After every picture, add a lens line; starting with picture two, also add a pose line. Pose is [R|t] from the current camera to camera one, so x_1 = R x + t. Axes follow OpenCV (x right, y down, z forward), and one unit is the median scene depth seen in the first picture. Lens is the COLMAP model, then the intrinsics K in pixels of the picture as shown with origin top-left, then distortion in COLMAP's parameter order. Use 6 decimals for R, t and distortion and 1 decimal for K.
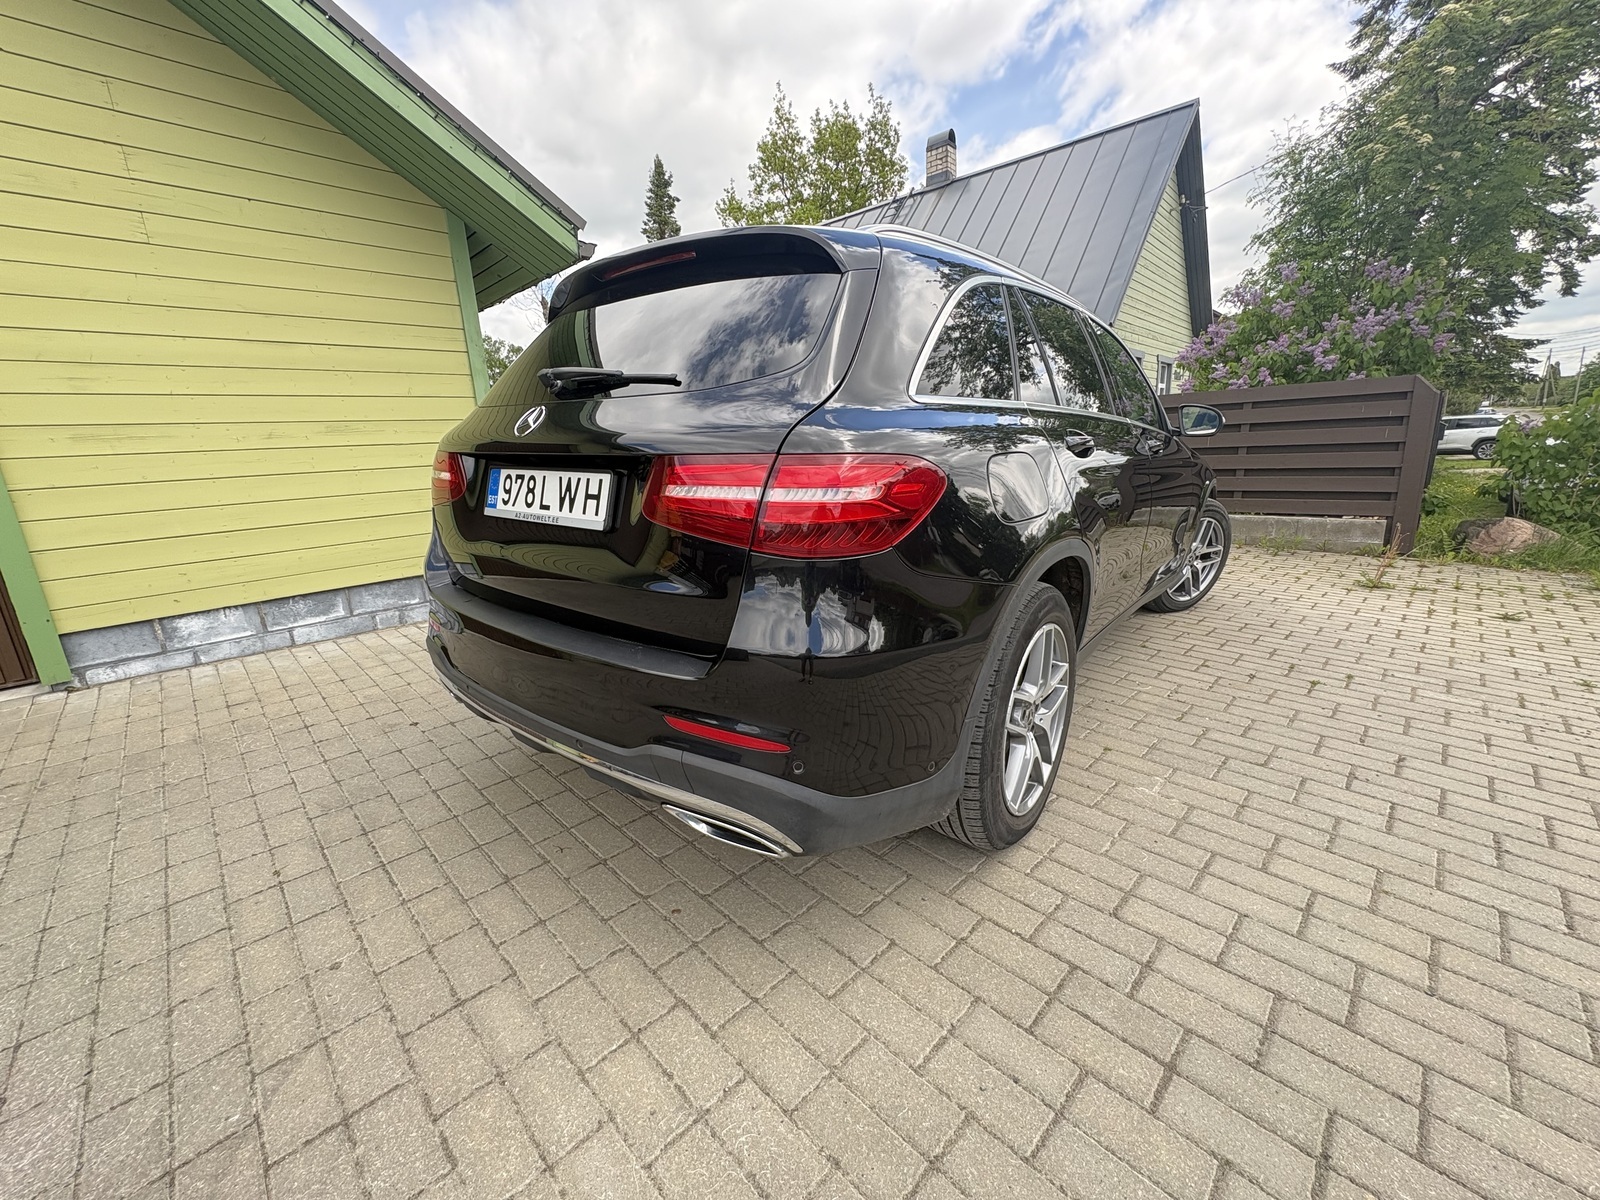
lens RADIAL K [[643.8, 0, 800.0], [0, 643.8, 600.0], [0, 0, 1]] dist [0.001214, -0.000159]
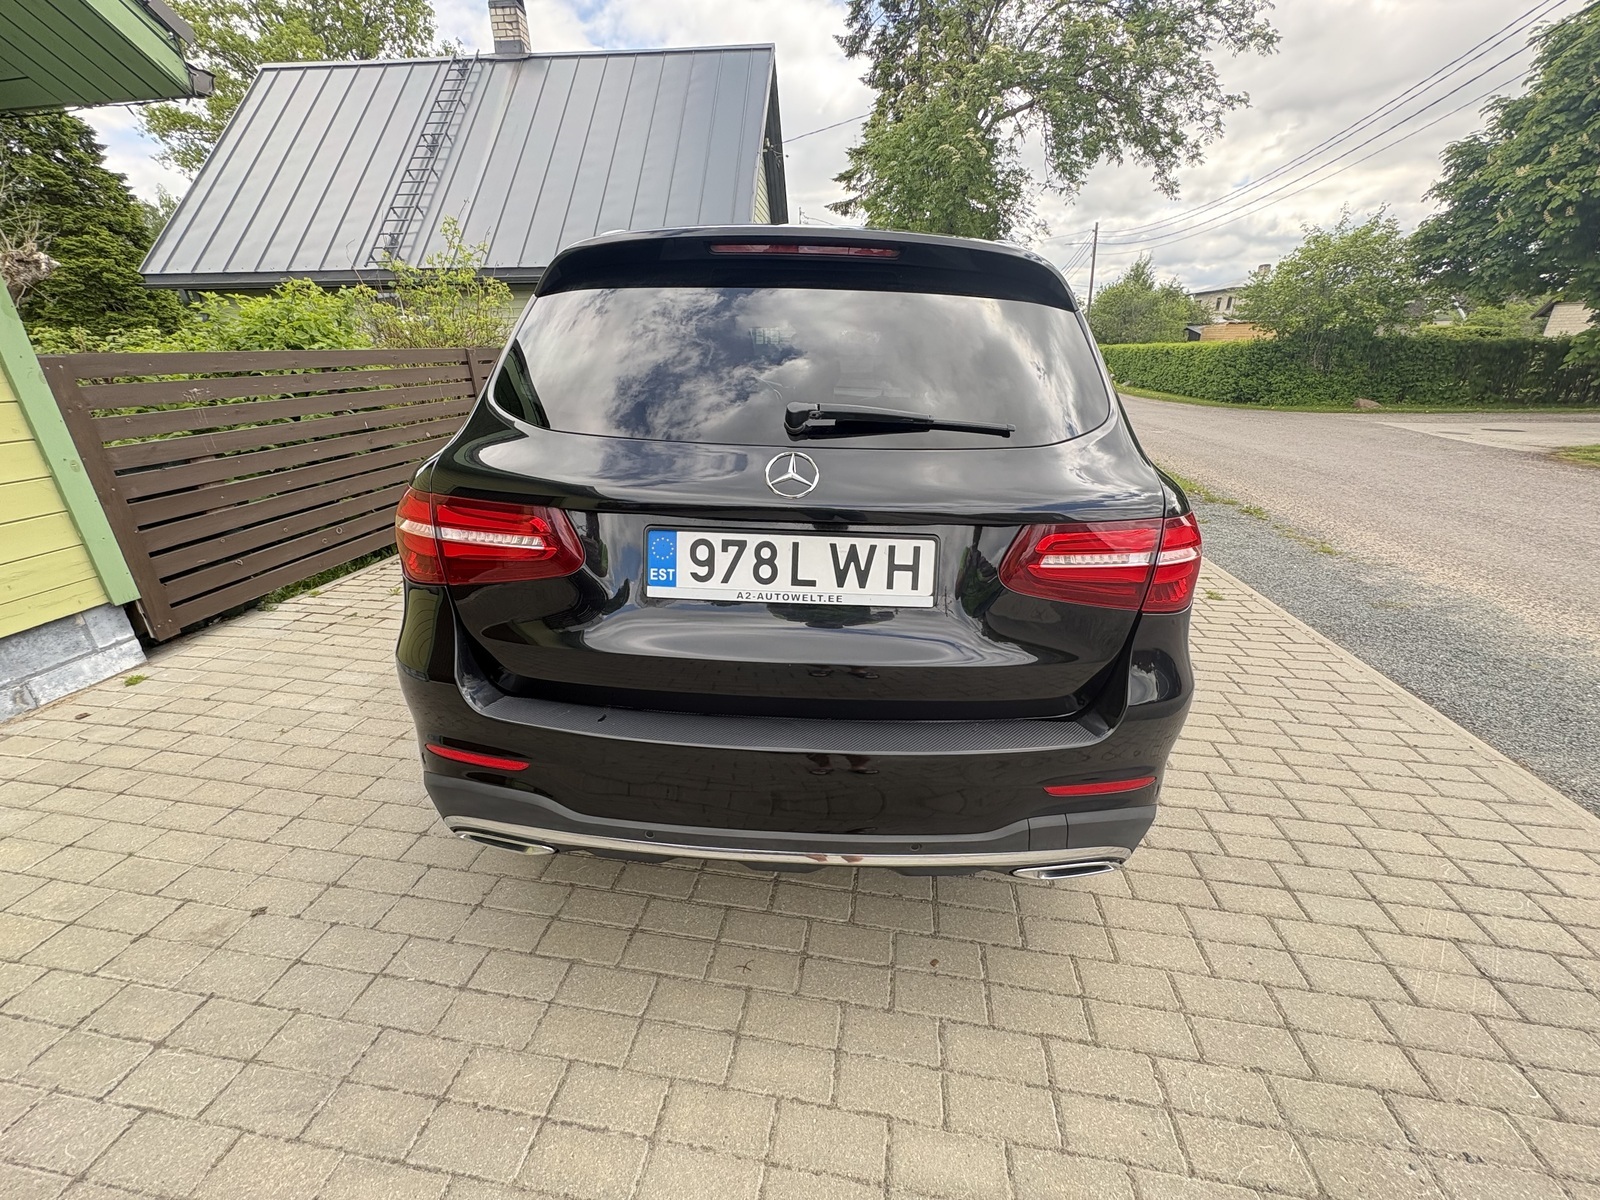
lens RADIAL K [[643.8, 0, 800.0], [0, 643.8, 600.0], [0, 0, 1]] dist [0.001214, -0.000159]
pose [[0.801023, -0.184670, 0.569437, -0.755202], [0.114248, 0.980904, 0.157398, -0.220115], [-0.587630, -0.061023, 0.806825, 0.335483]]
